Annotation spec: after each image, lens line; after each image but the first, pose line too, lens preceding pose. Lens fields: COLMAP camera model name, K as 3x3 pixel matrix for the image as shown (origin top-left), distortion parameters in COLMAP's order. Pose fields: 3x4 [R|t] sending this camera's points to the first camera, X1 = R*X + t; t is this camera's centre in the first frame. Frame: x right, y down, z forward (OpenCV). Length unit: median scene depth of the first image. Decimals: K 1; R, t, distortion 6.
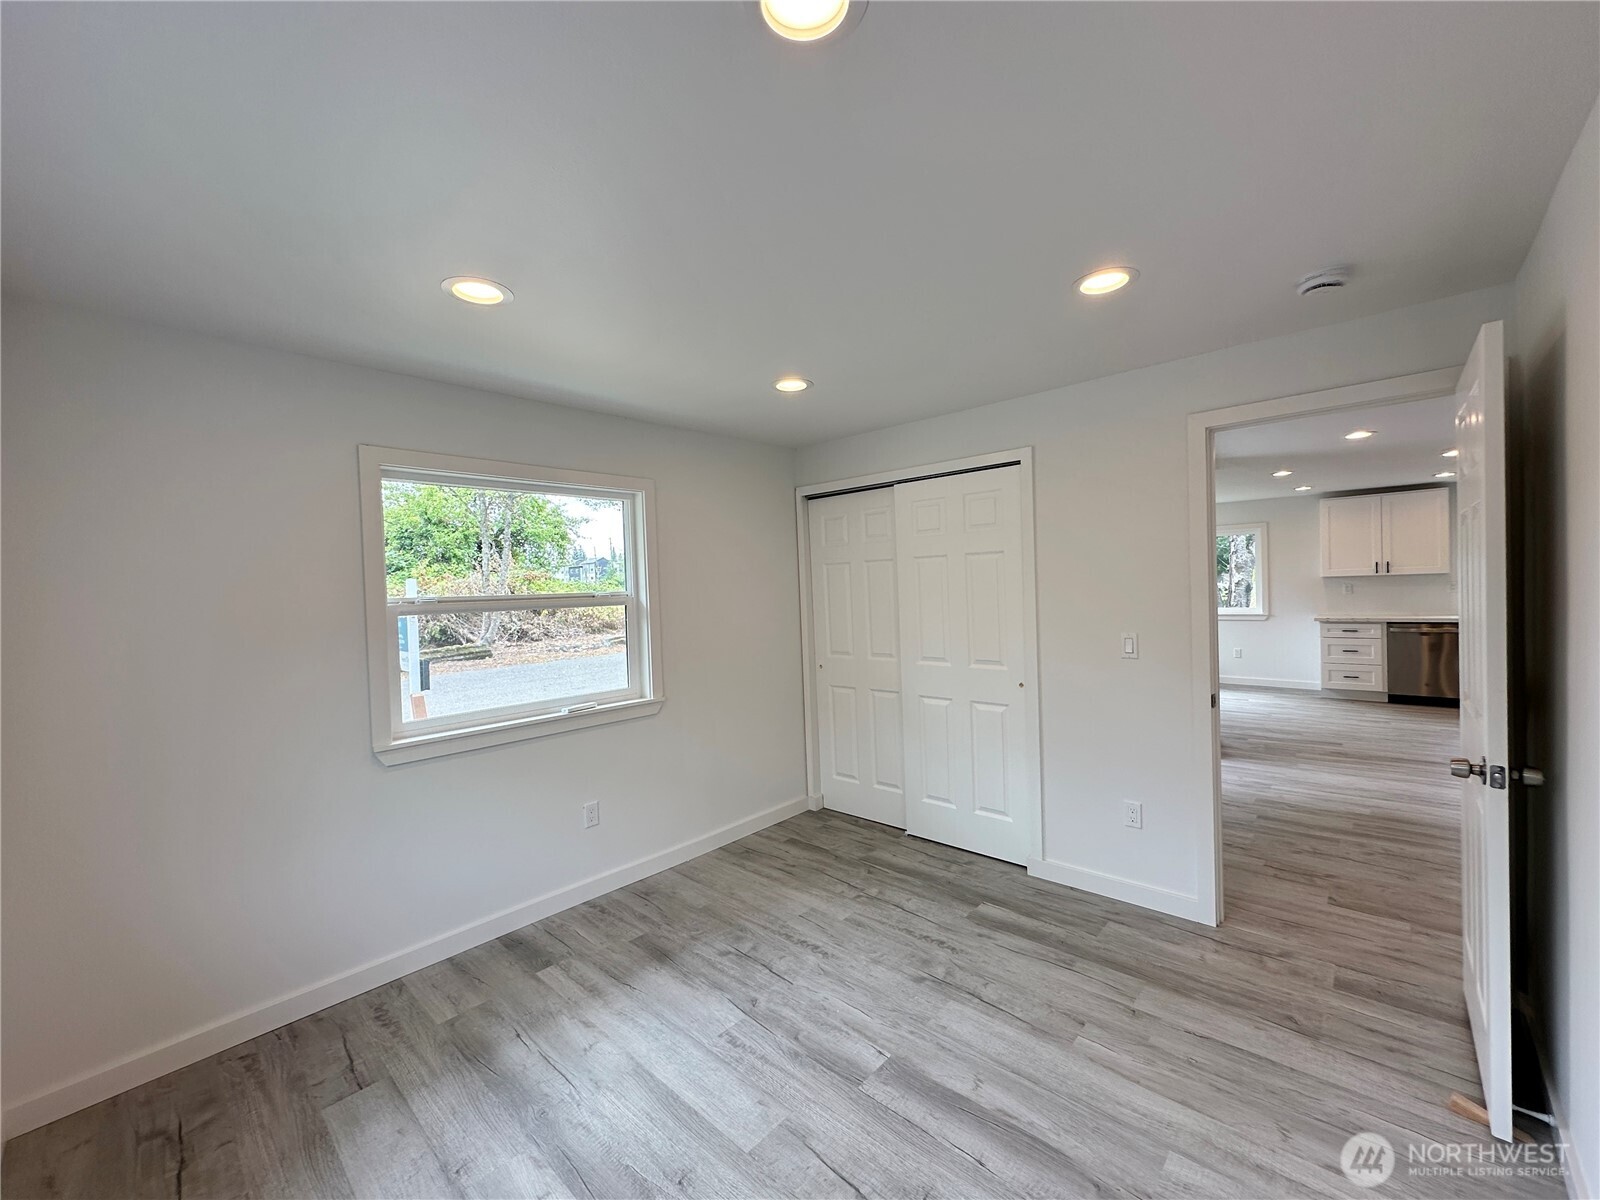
lens RADIAL K [[640.1, 0, 800.0], [0, 640.1, 600.0], [0, 0, 1]] dist [-0.000719, -0.000209]
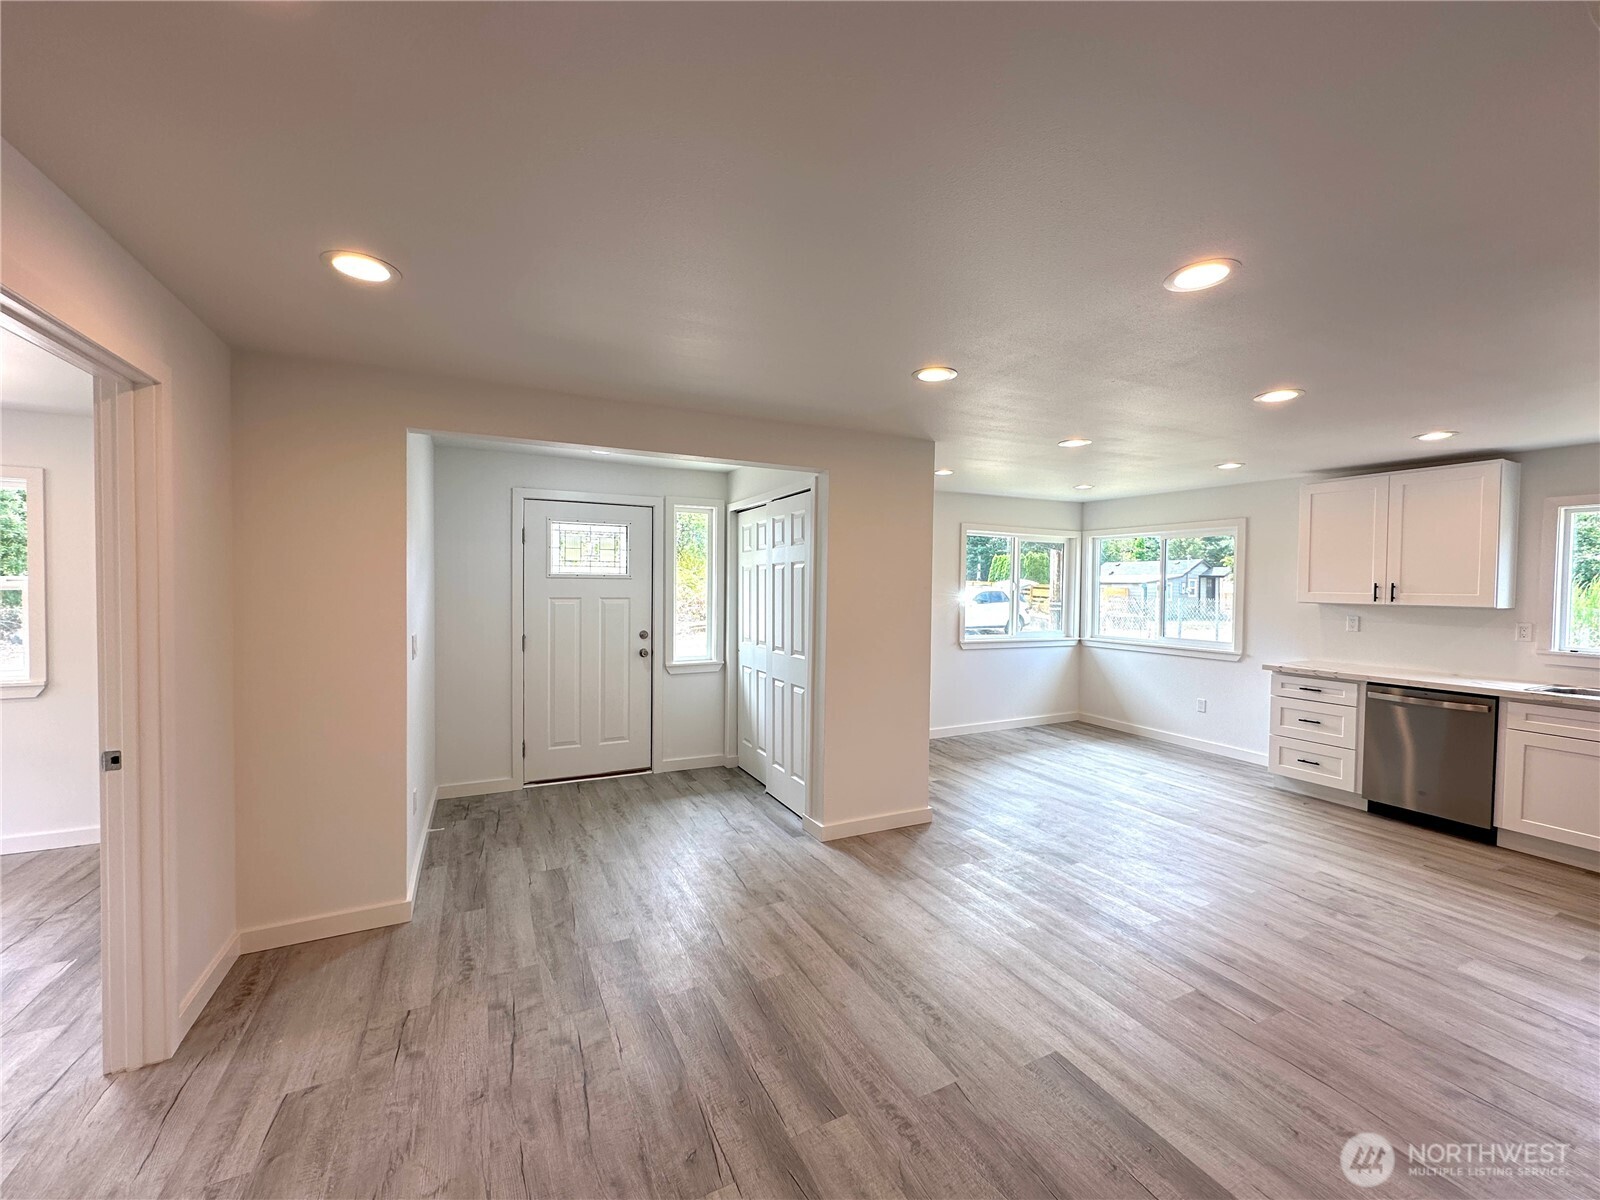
lens RADIAL K [[640.1, 0, 800.0], [0, 640.1, 600.0], [0, 0, 1]] dist [-0.000719, -0.000209]
pose [[0.933047, 0.053248, -0.355792, 0.614845], [-0.049366, 0.998581, 0.019987, -0.028030], [0.356351, -0.001085, 0.934352, 0.233334]]
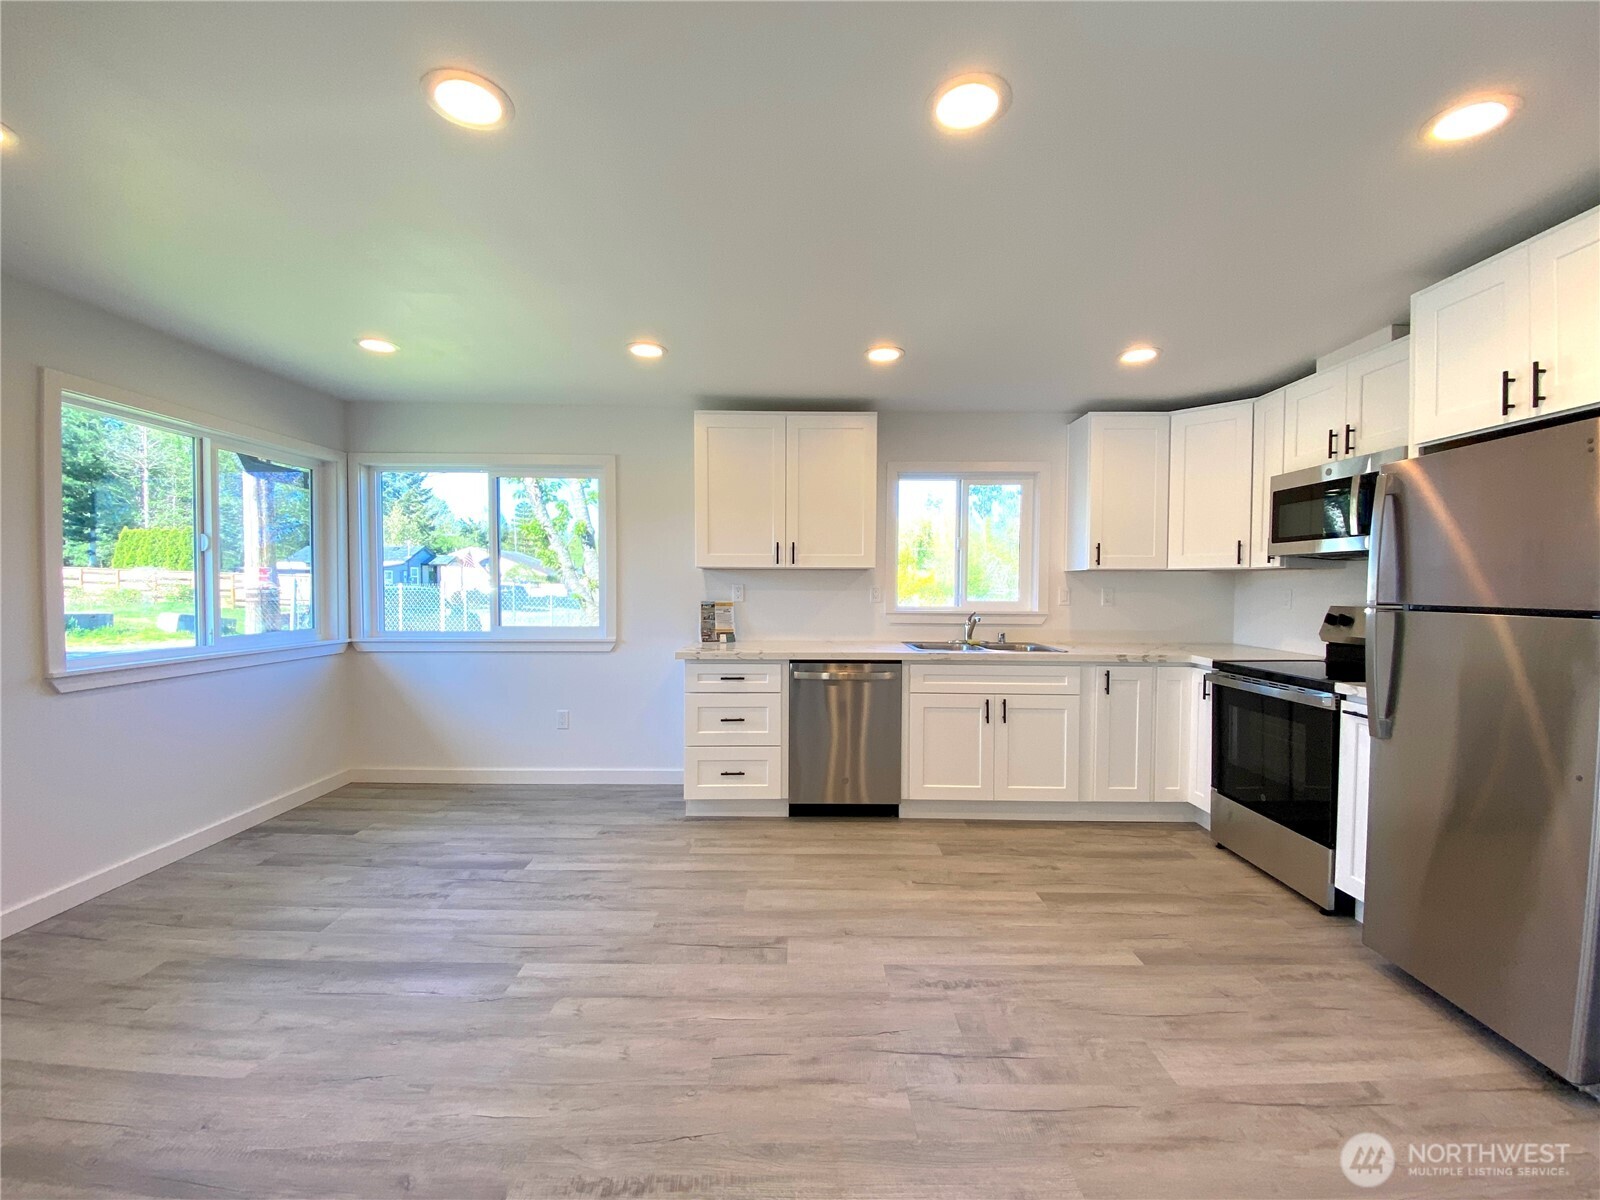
lens RADIAL K [[644.3, 0, 799.3], [0, 644.3, 596.8], [0, 0, 1]] dist [0.022382, -0.022006]
pose [[0.733400, 0.019125, 0.679528, 0.571465], [-0.017885, 0.999801, -0.008837, -0.010166], [-0.679562, -0.005672, 0.733596, 0.616768]]
